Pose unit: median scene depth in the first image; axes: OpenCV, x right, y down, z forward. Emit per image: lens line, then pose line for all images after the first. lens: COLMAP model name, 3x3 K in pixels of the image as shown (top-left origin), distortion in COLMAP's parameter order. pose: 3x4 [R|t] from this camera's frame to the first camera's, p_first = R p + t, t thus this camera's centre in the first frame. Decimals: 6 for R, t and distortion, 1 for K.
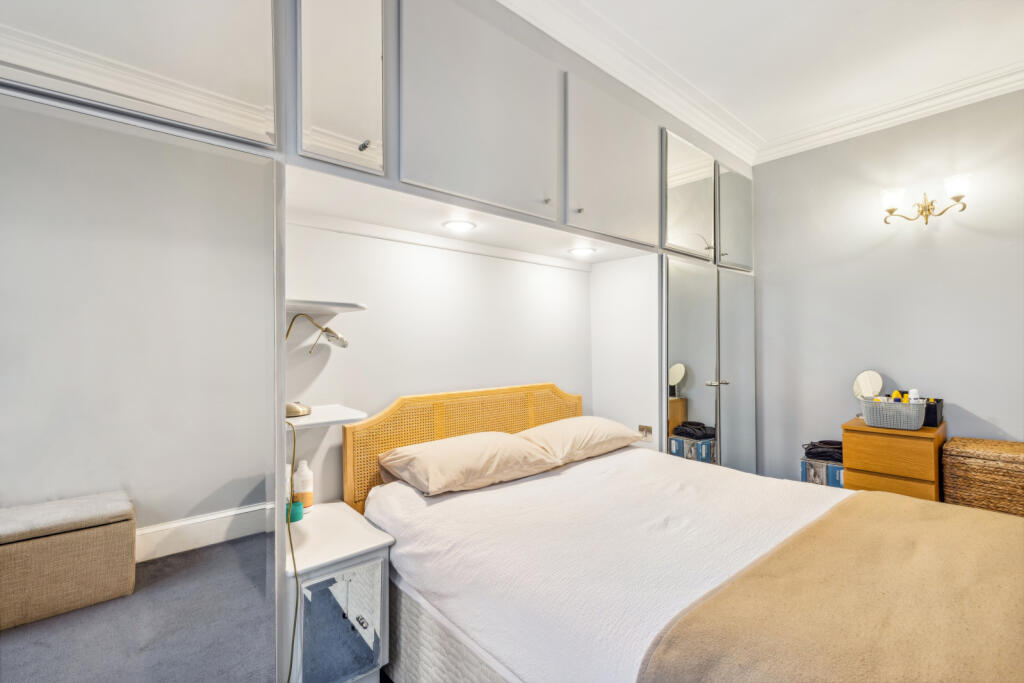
lens RADIAL K [[462.8, 0, 510.6], [0, 462.8, 338.0], [0, 0, 1]] dist [0.000091, 0.001735]
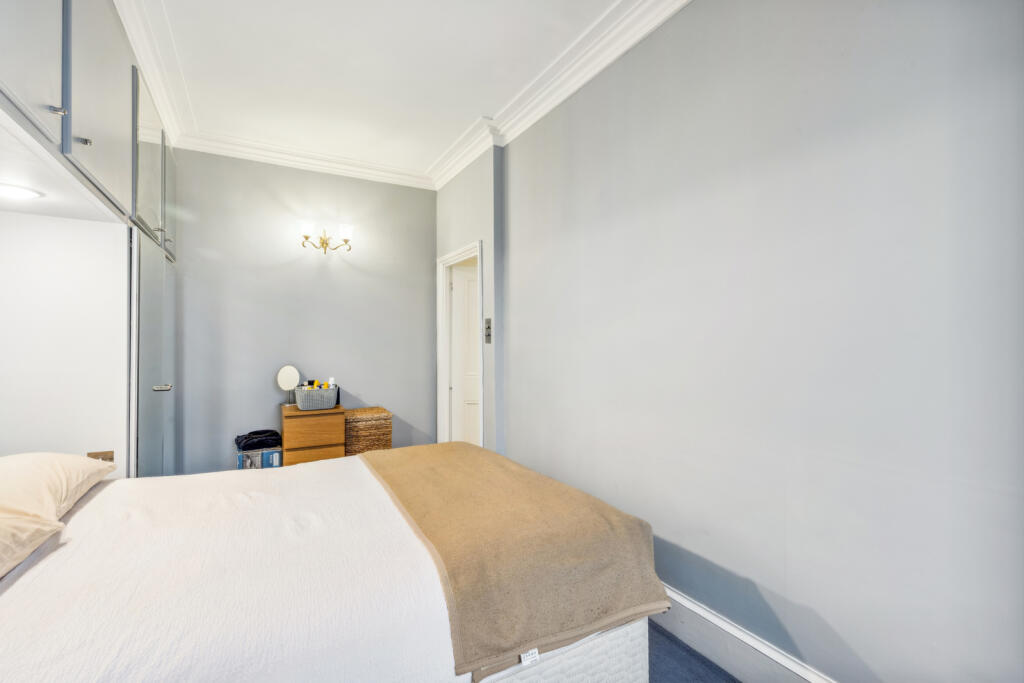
lens RADIAL K [[462.8, 0, 510.7], [0, 462.8, 346.5], [0, 0, 1]] dist [0.000091, 0.001735]
pose [[0.211638, -0.000003, 0.977348, -0.303457], [-0.016336, 0.999860, 0.003540, 0.006878], [-0.977212, -0.016715, 0.211609, 0.204503]]
